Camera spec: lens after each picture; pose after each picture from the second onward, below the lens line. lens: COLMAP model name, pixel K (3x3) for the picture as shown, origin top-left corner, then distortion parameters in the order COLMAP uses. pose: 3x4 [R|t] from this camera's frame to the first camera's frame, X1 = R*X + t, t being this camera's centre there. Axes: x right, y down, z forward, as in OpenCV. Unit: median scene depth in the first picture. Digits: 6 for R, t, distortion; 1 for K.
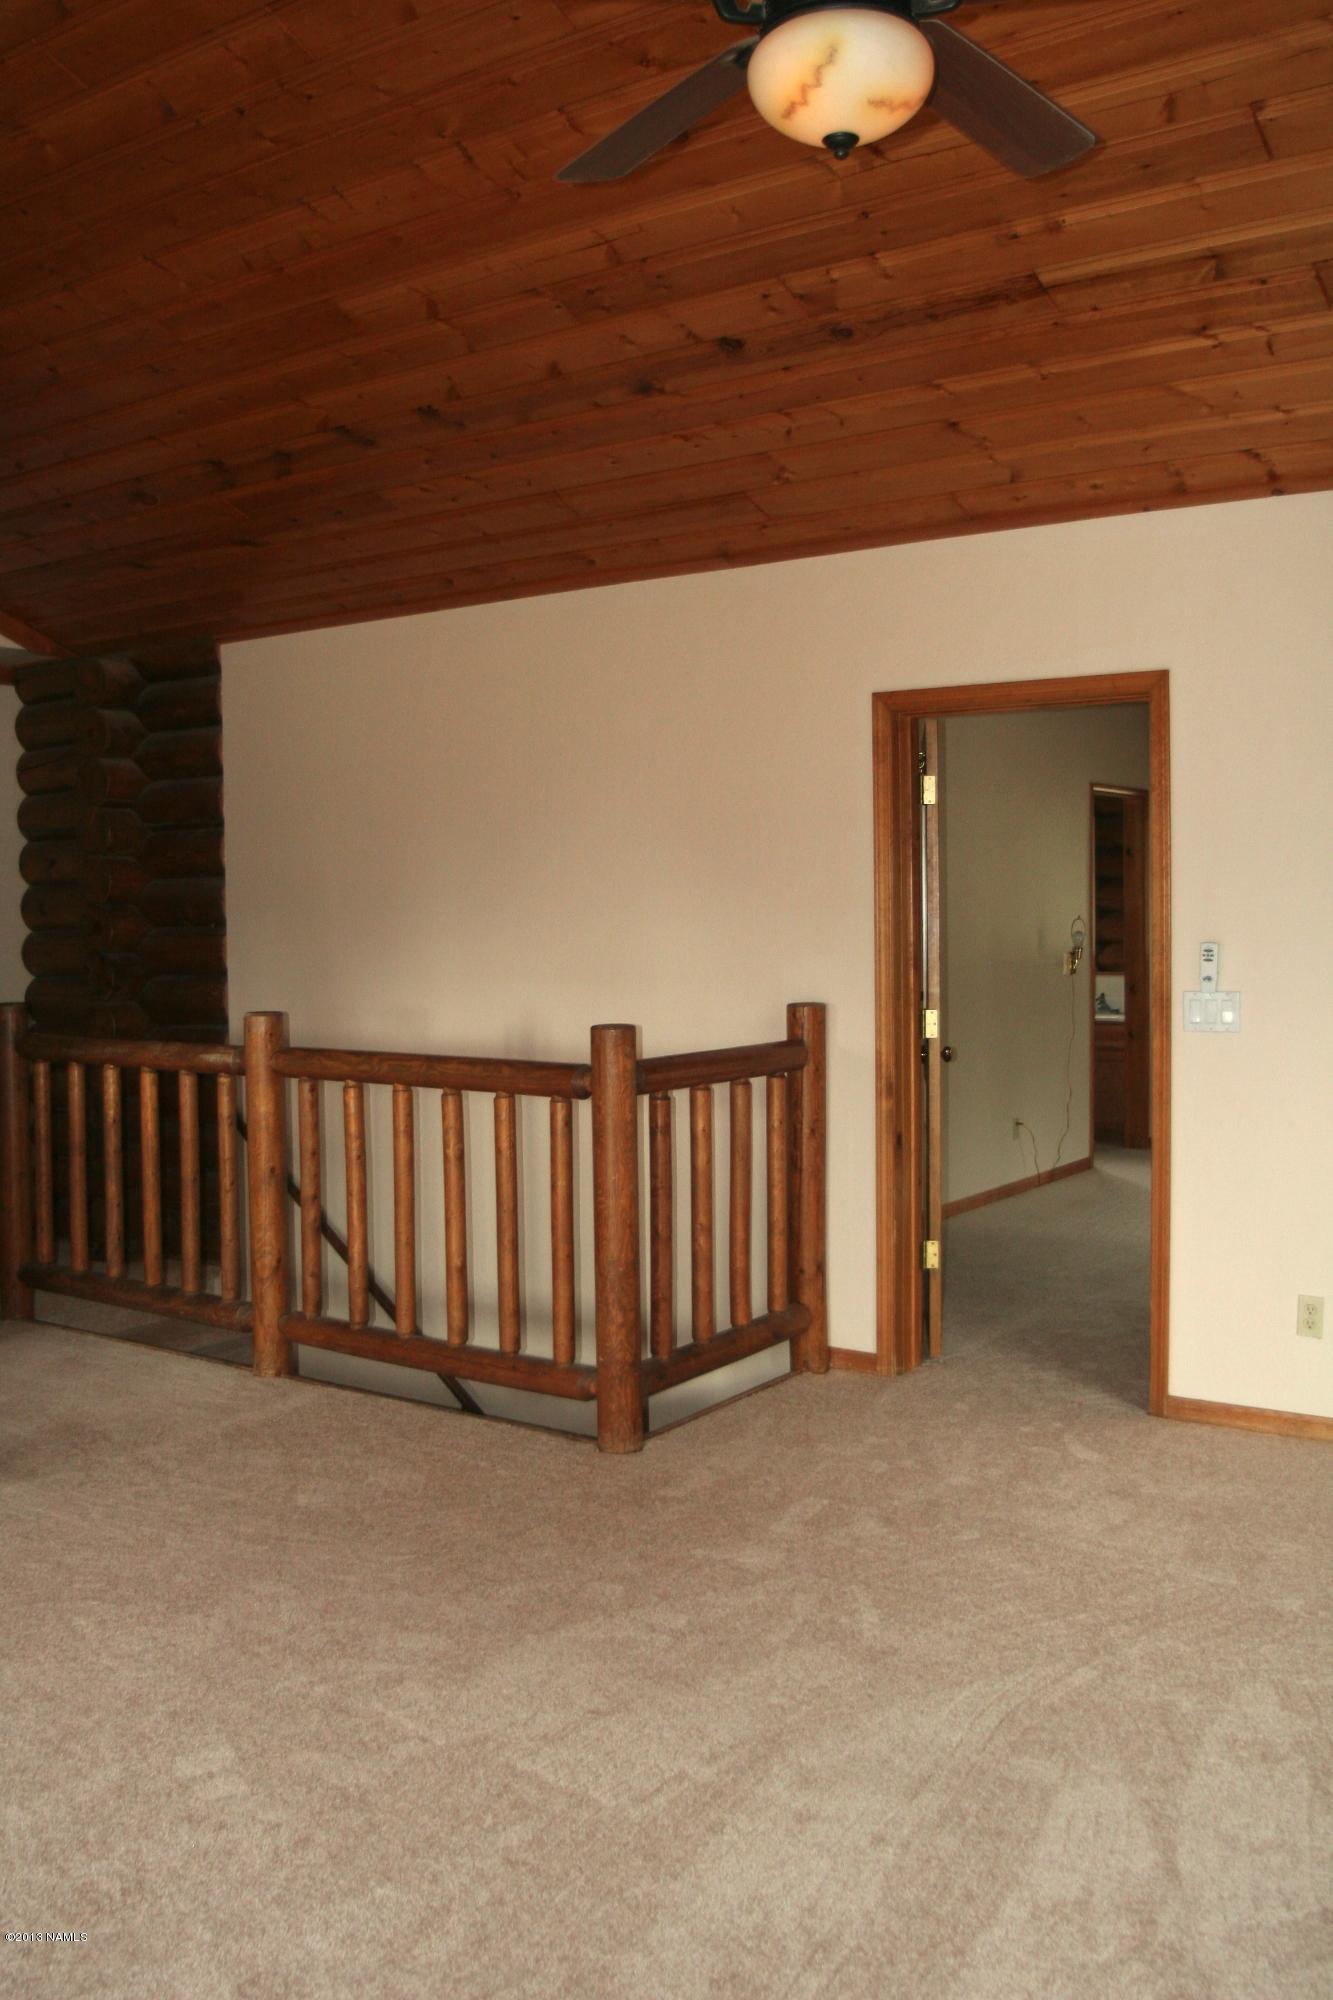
lens RADIAL K [[1793.6, 0, 662.2], [0, 1793.6, 1002.2], [0, 0, 1]] dist [-0.128498, 0.089291]
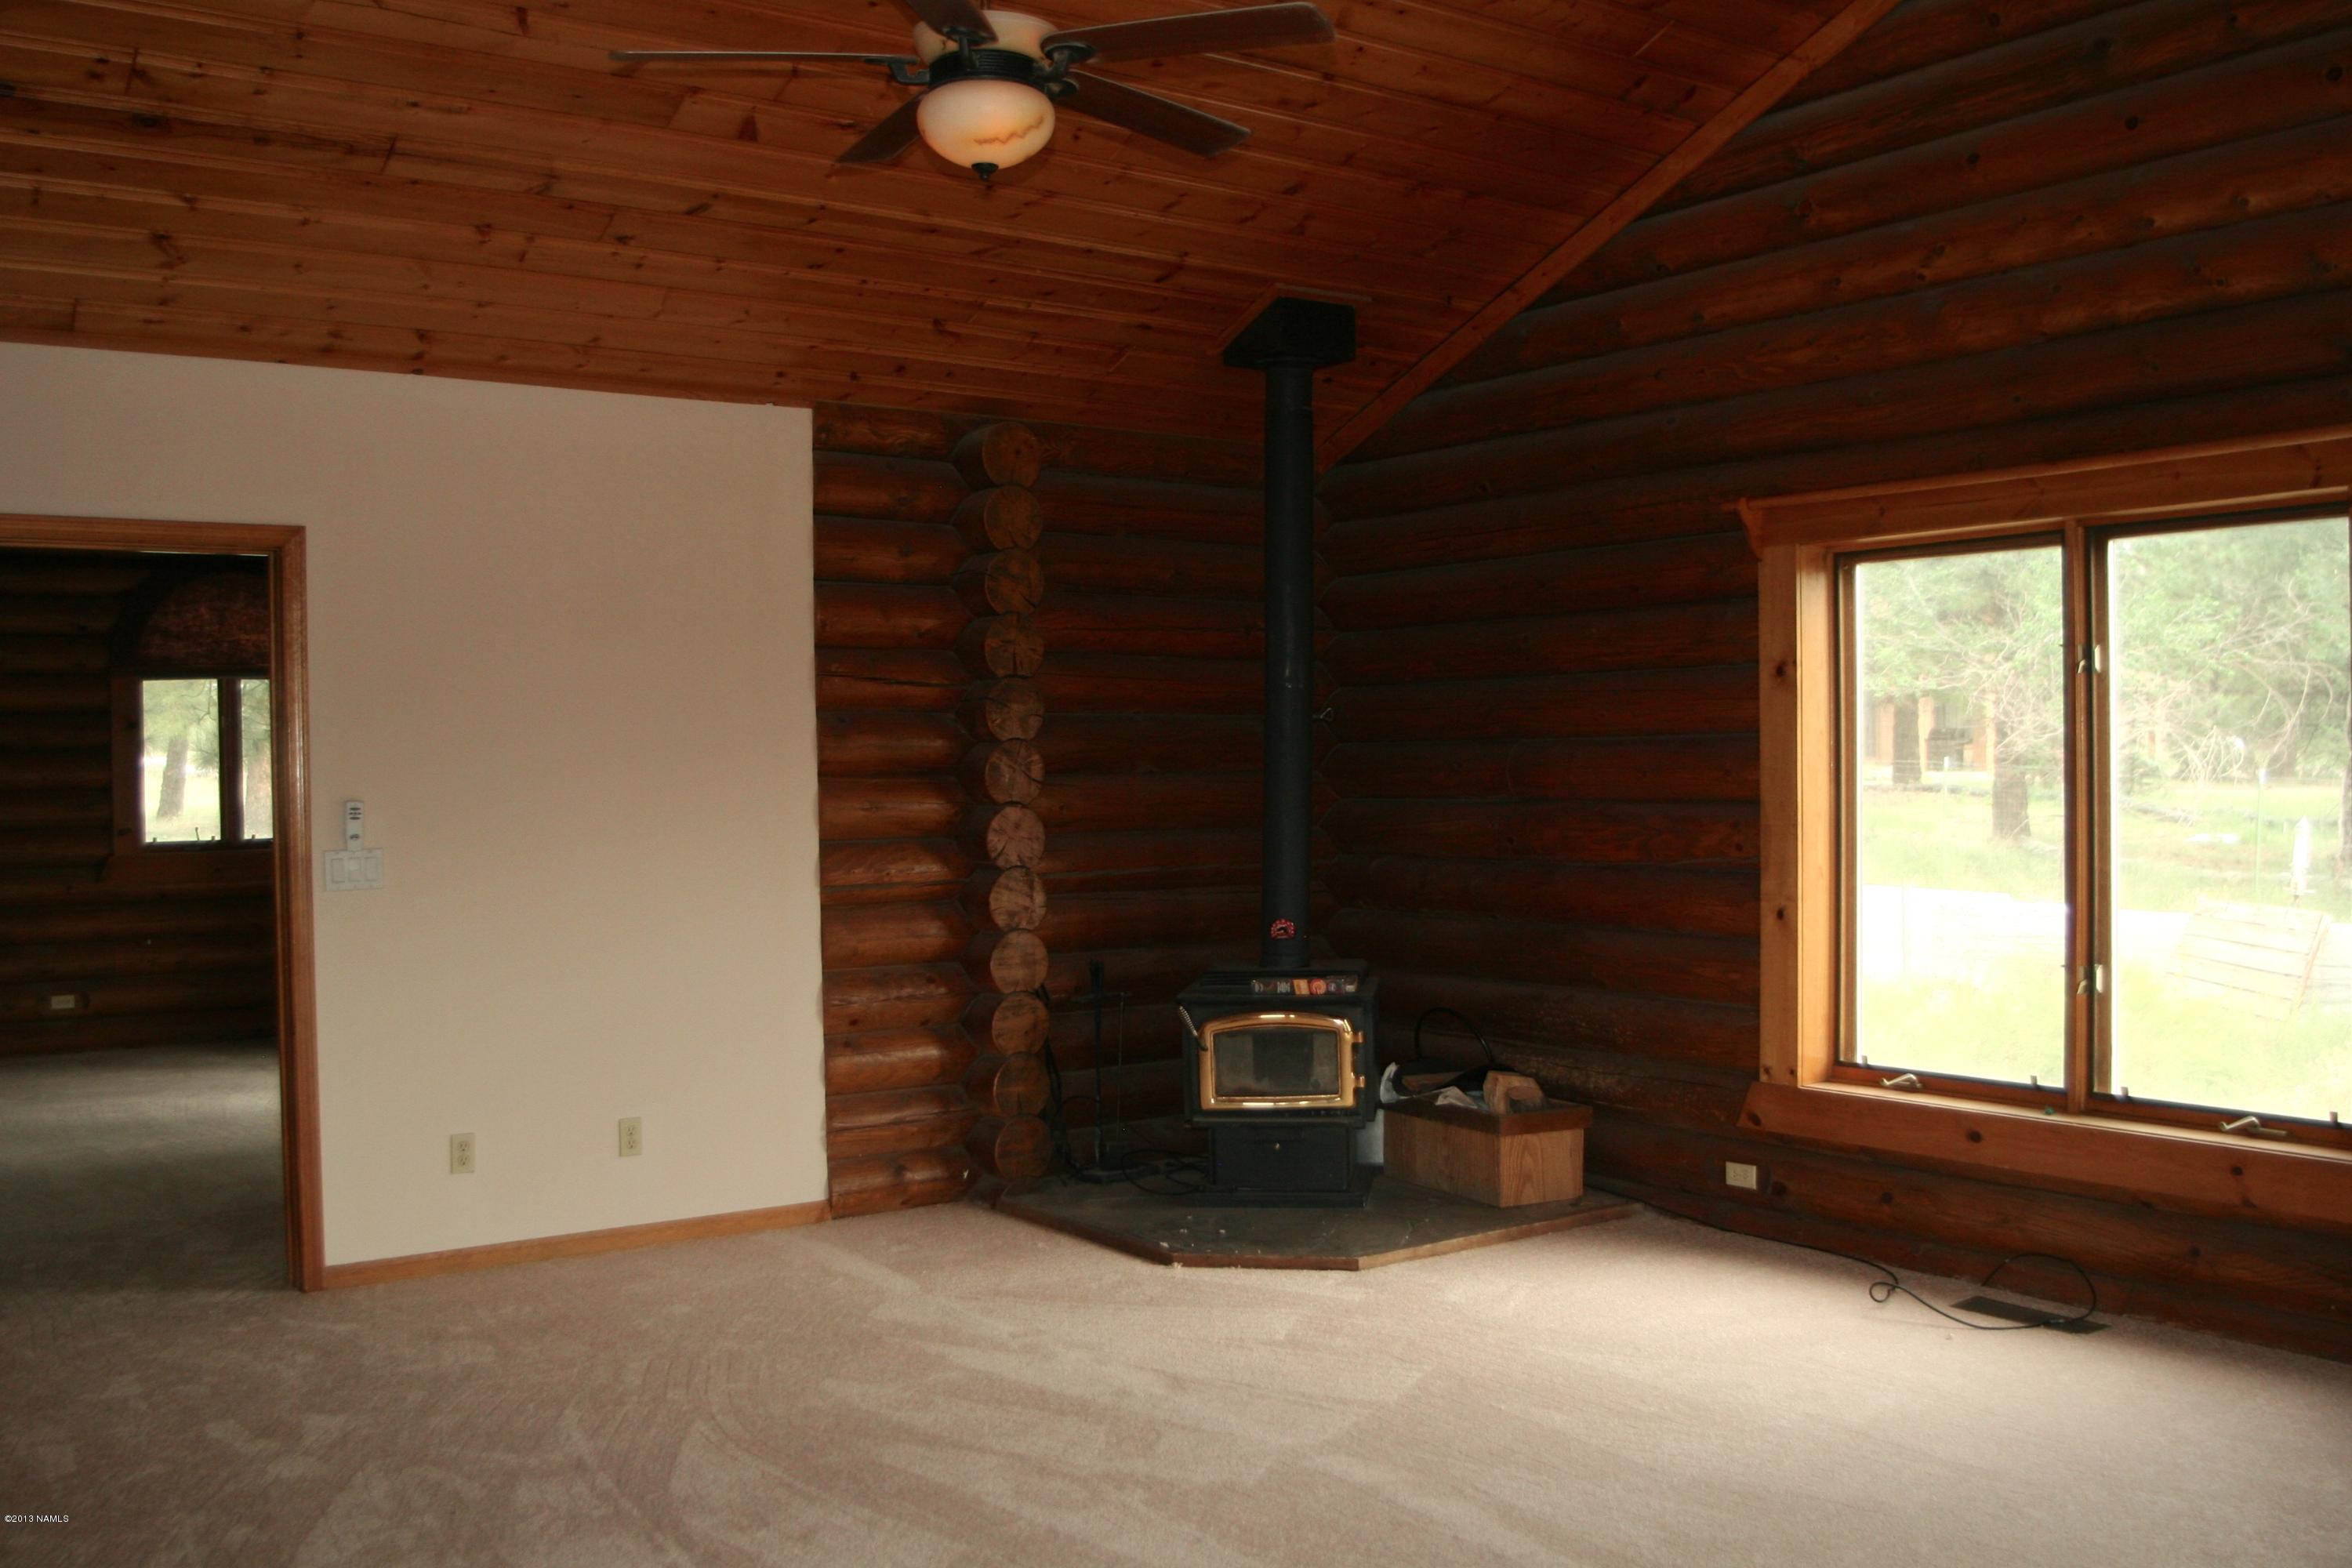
lens RADIAL K [[2109.2, 0, 1206.4], [0, 2109.2, 796.7], [0, 0, 1]] dist [-0.128498, 0.089291]
pose [[0.323981, -0.006654, 0.946040, -0.672592], [0.062378, 0.997950, -0.014343, 0.011502], [-0.944005, 0.063659, 0.323732, 0.169063]]
